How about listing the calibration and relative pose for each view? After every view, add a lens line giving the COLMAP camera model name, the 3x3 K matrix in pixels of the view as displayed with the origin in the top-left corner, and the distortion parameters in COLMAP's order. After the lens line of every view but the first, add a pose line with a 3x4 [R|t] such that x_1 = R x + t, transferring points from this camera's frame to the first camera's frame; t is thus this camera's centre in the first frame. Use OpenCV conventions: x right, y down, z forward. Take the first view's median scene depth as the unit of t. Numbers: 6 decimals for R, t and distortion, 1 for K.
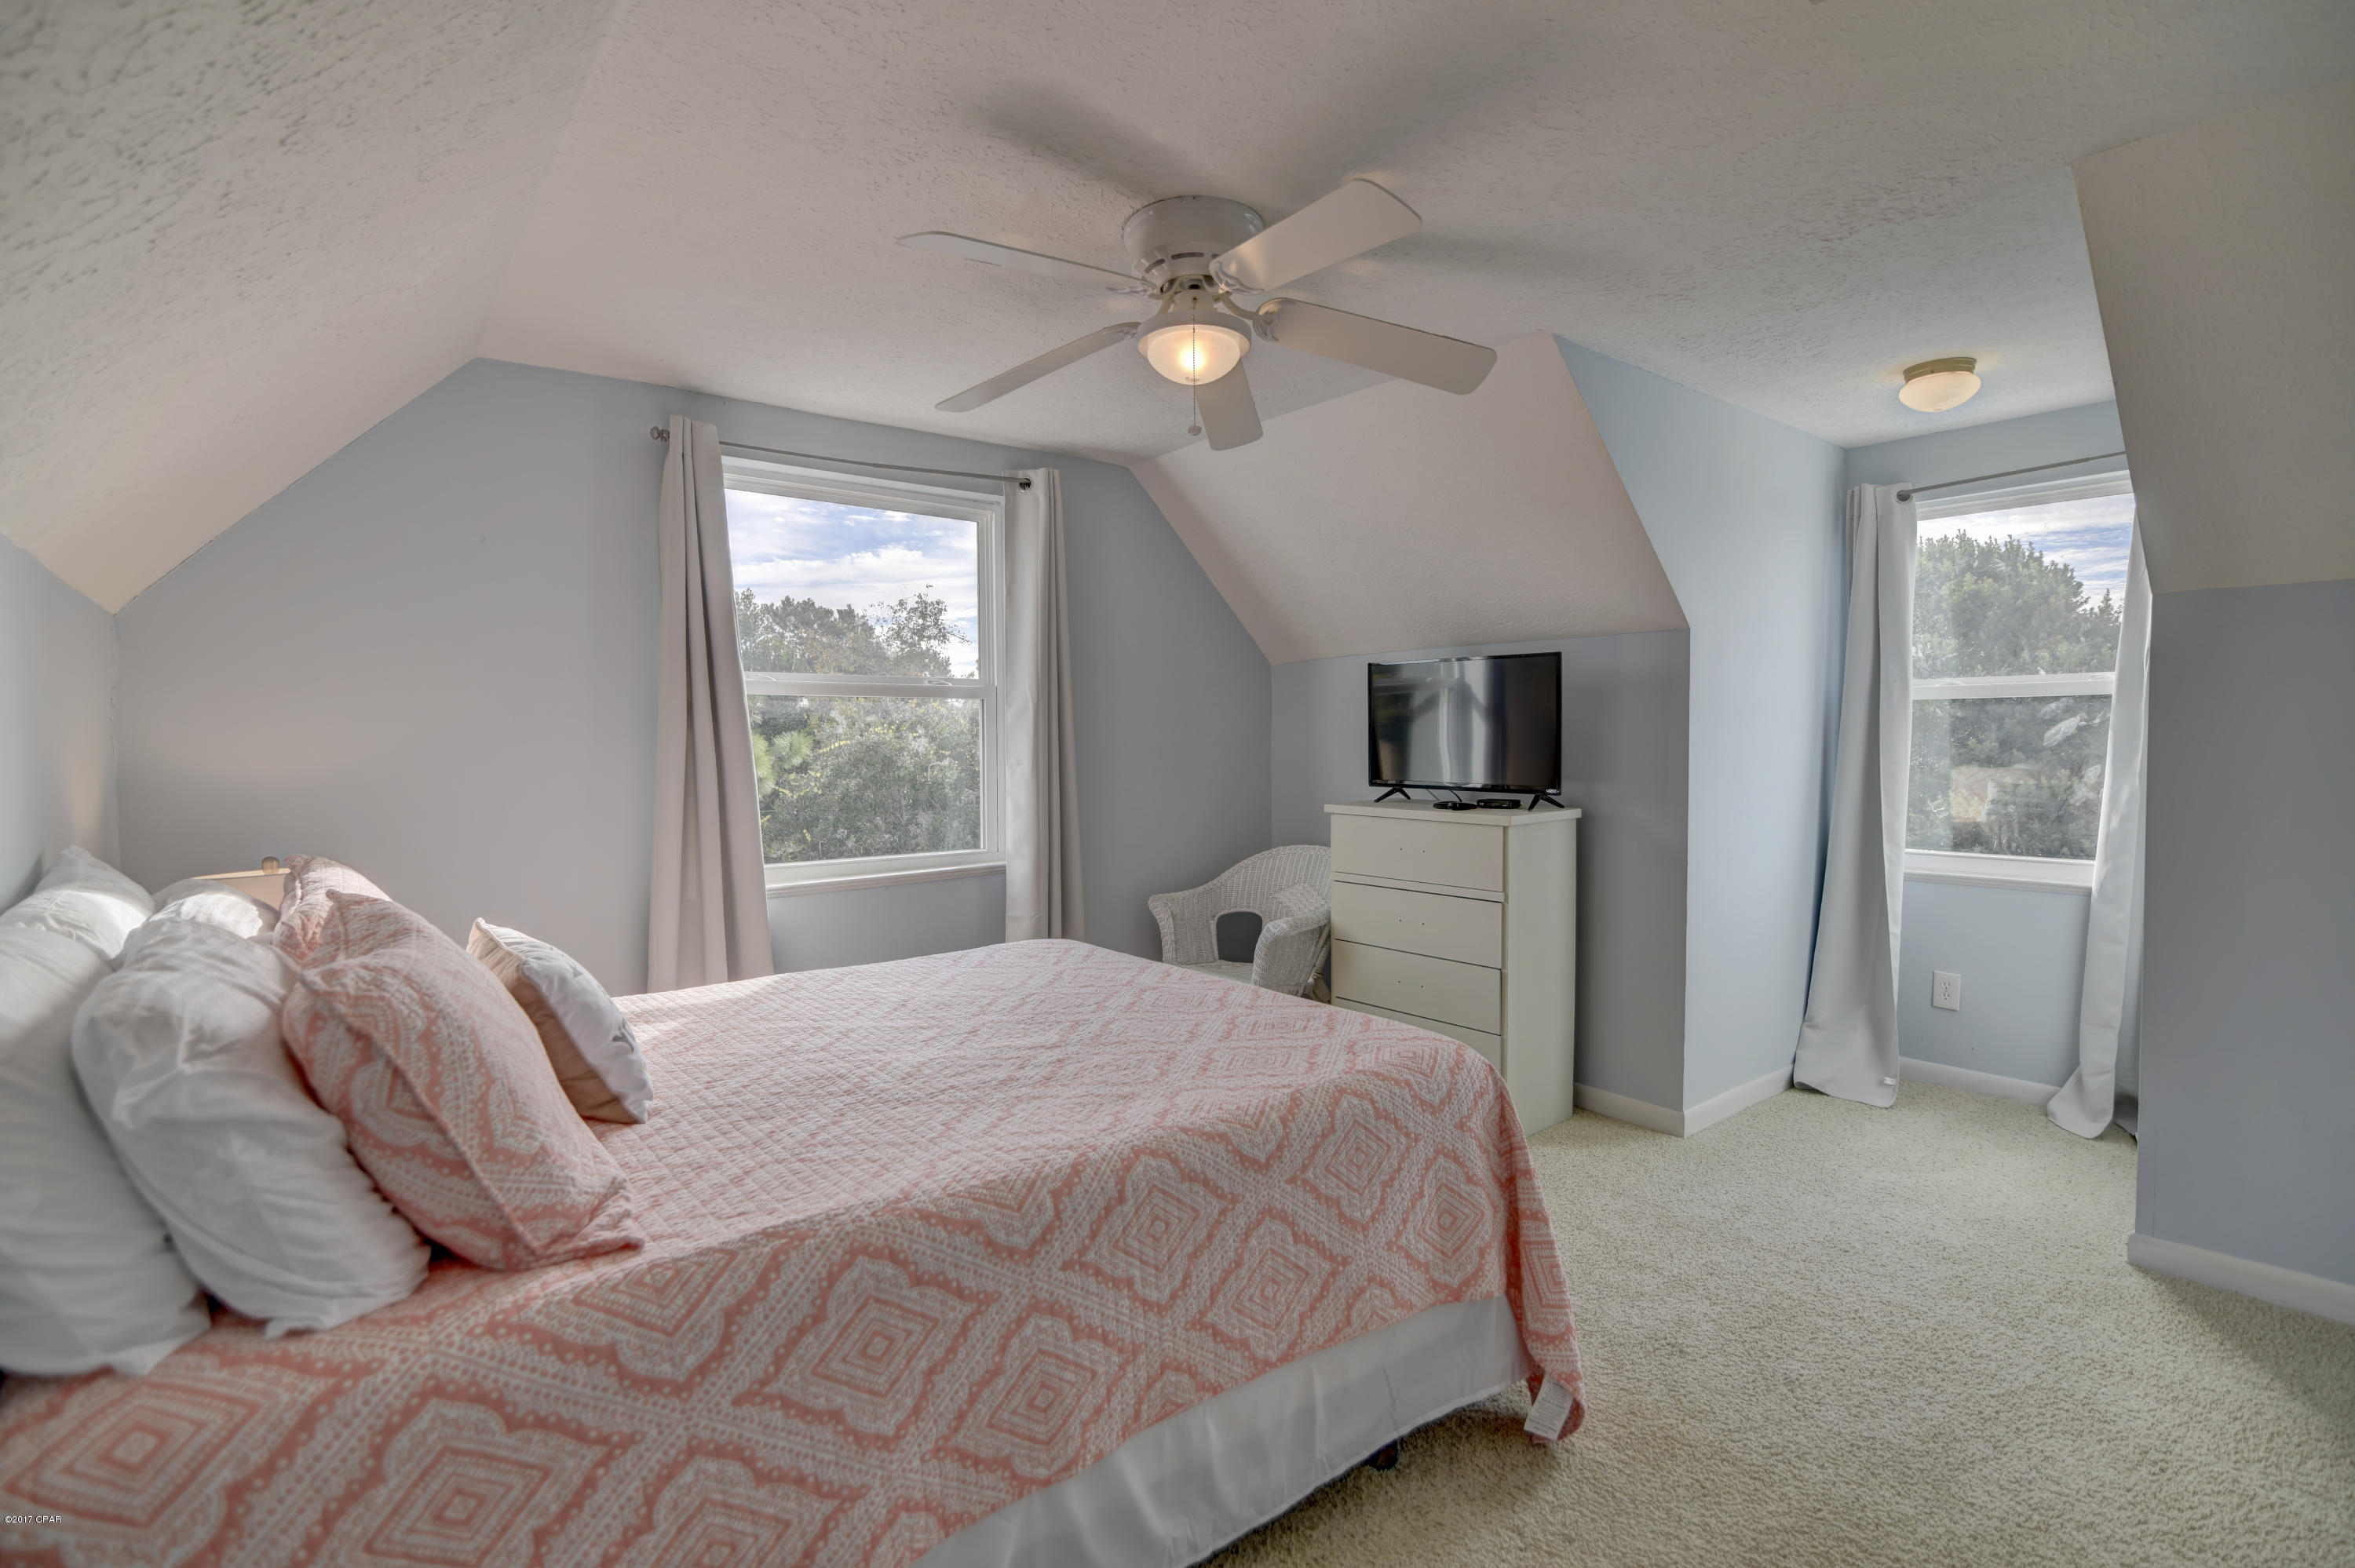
lens RADIAL K [[1102.0, 0, 1170.0], [0, 1102.0, 789.1], [0, 0, 1]] dist [-0.018776, 0.000033]
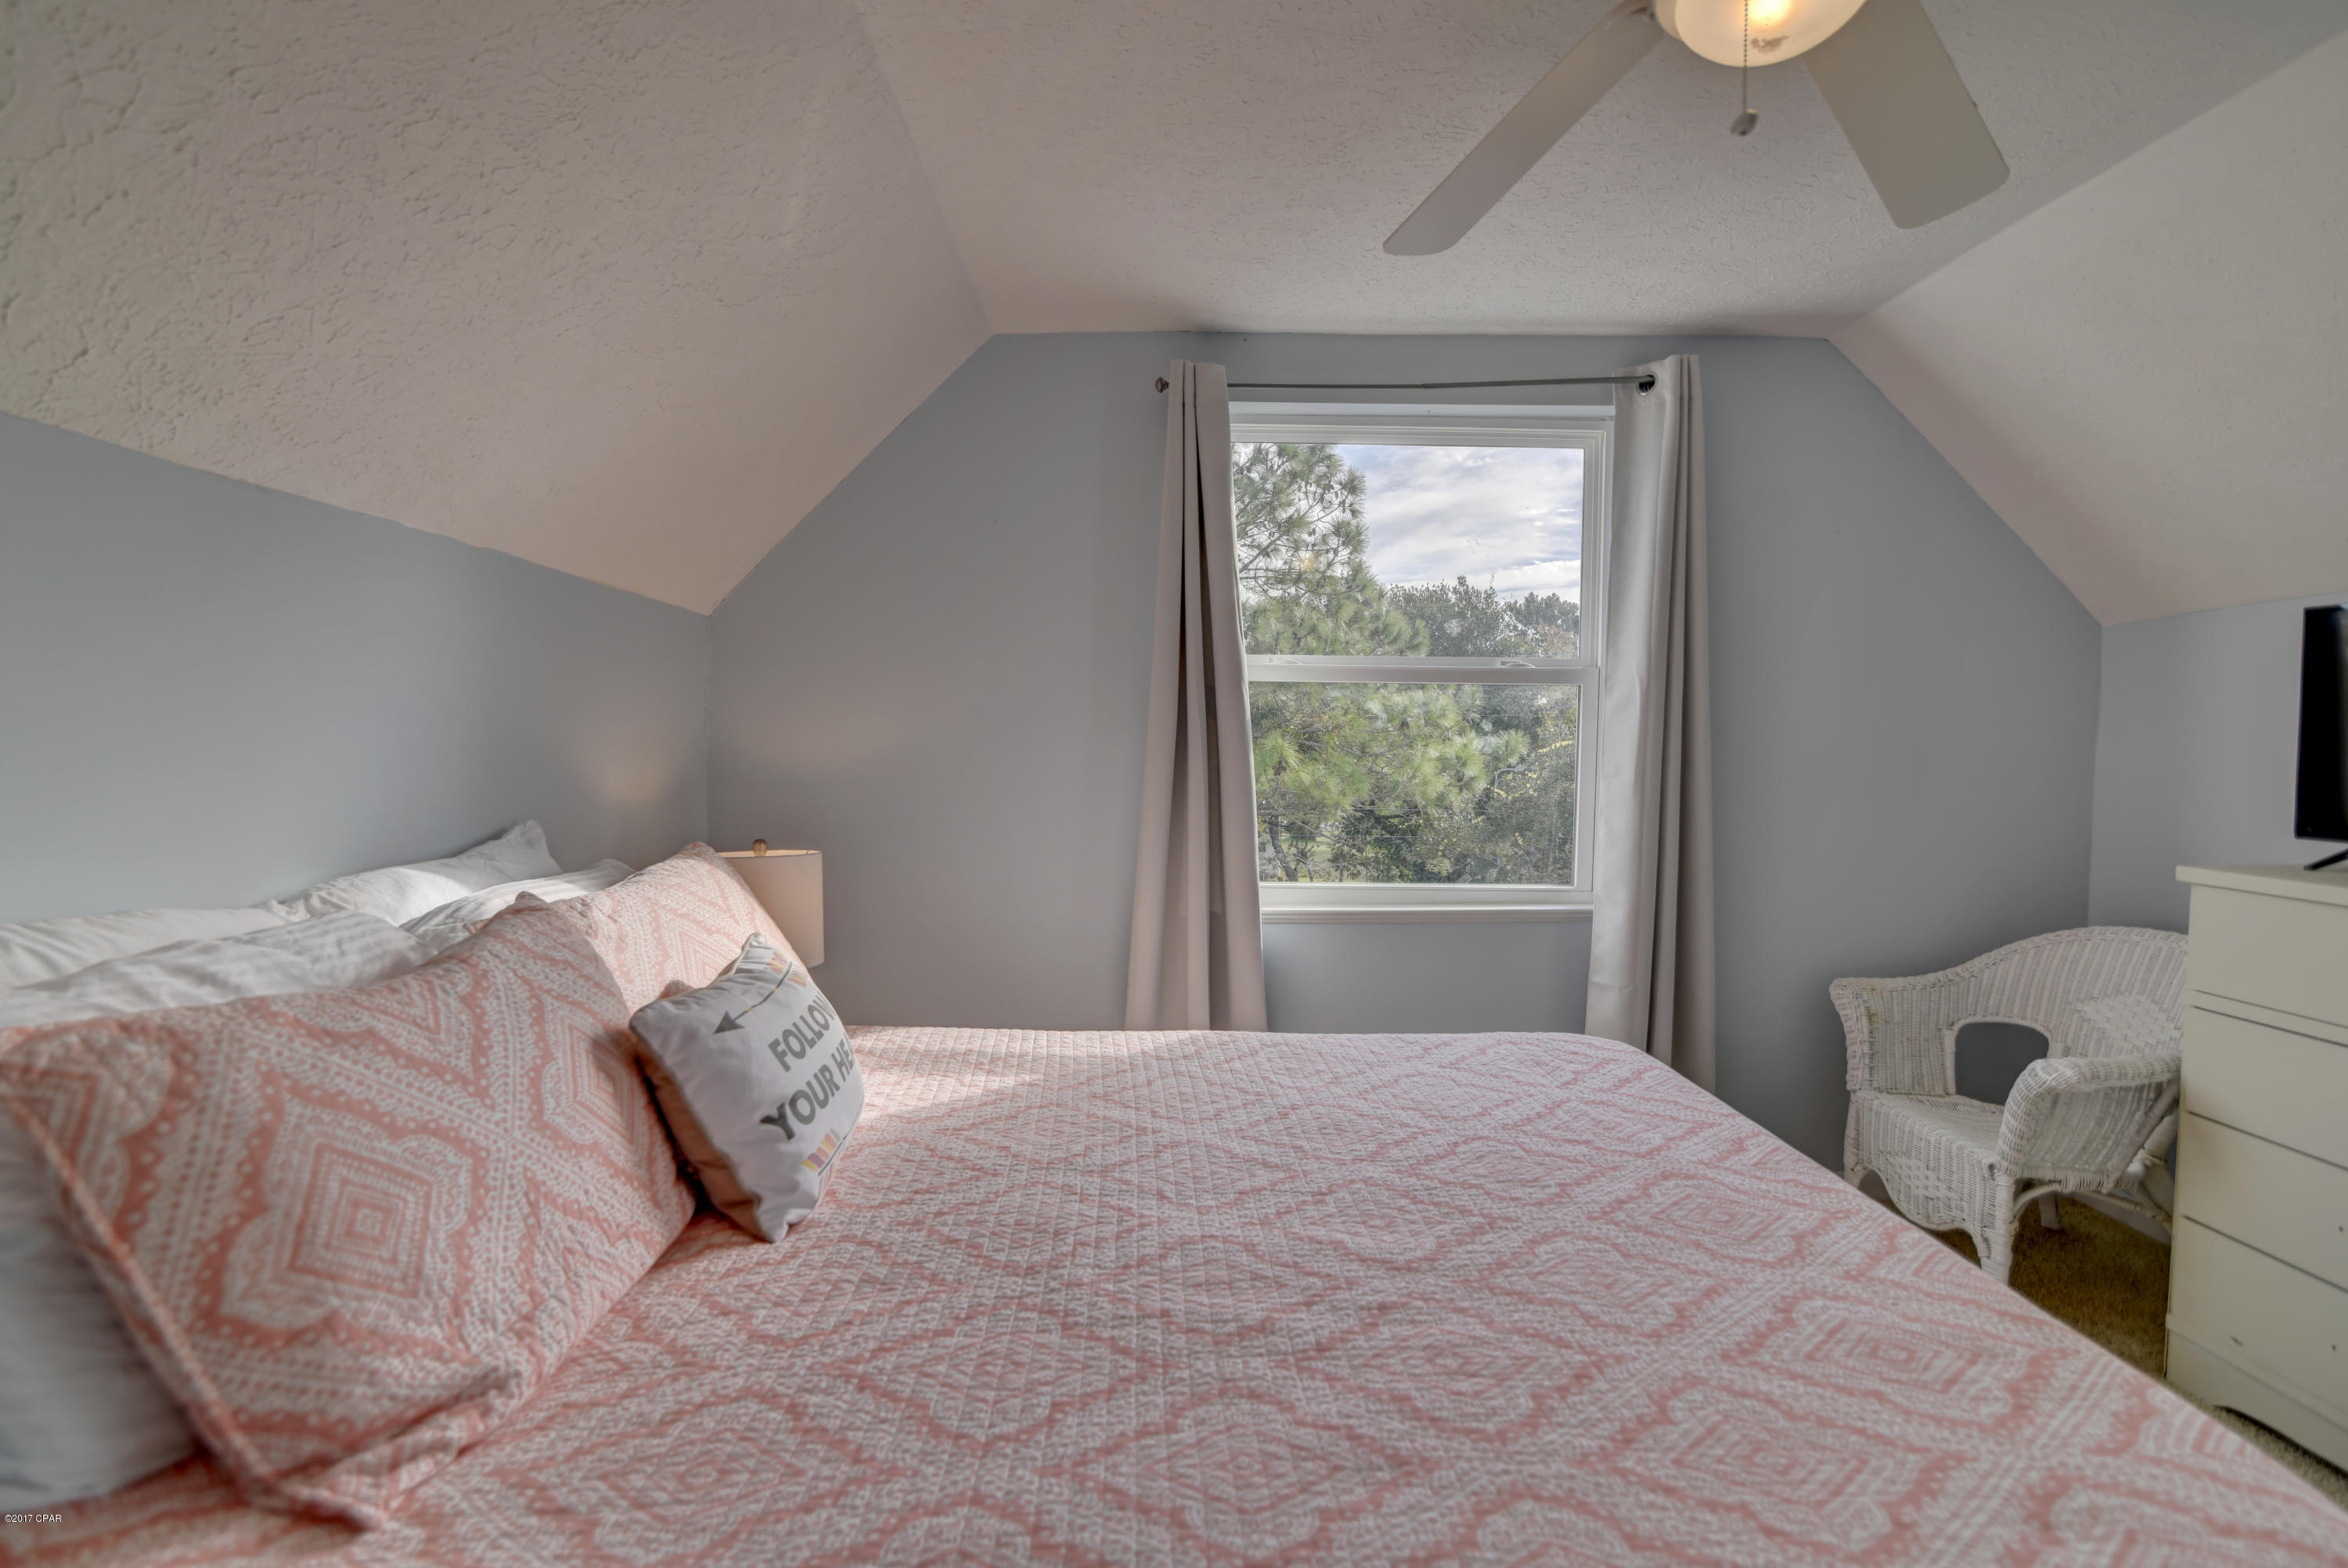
lens RADIAL K [[1098.7, 0, 1166.5], [0, 1098.7, 789.1], [0, 0, 1]] dist [-0.018776, 0.000033]
pose [[0.782857, 0.042881, -0.620723, 0.137136], [-0.042761, 0.998972, 0.015082, -0.019686], [0.620731, 0.014736, 0.783885, 0.453536]]
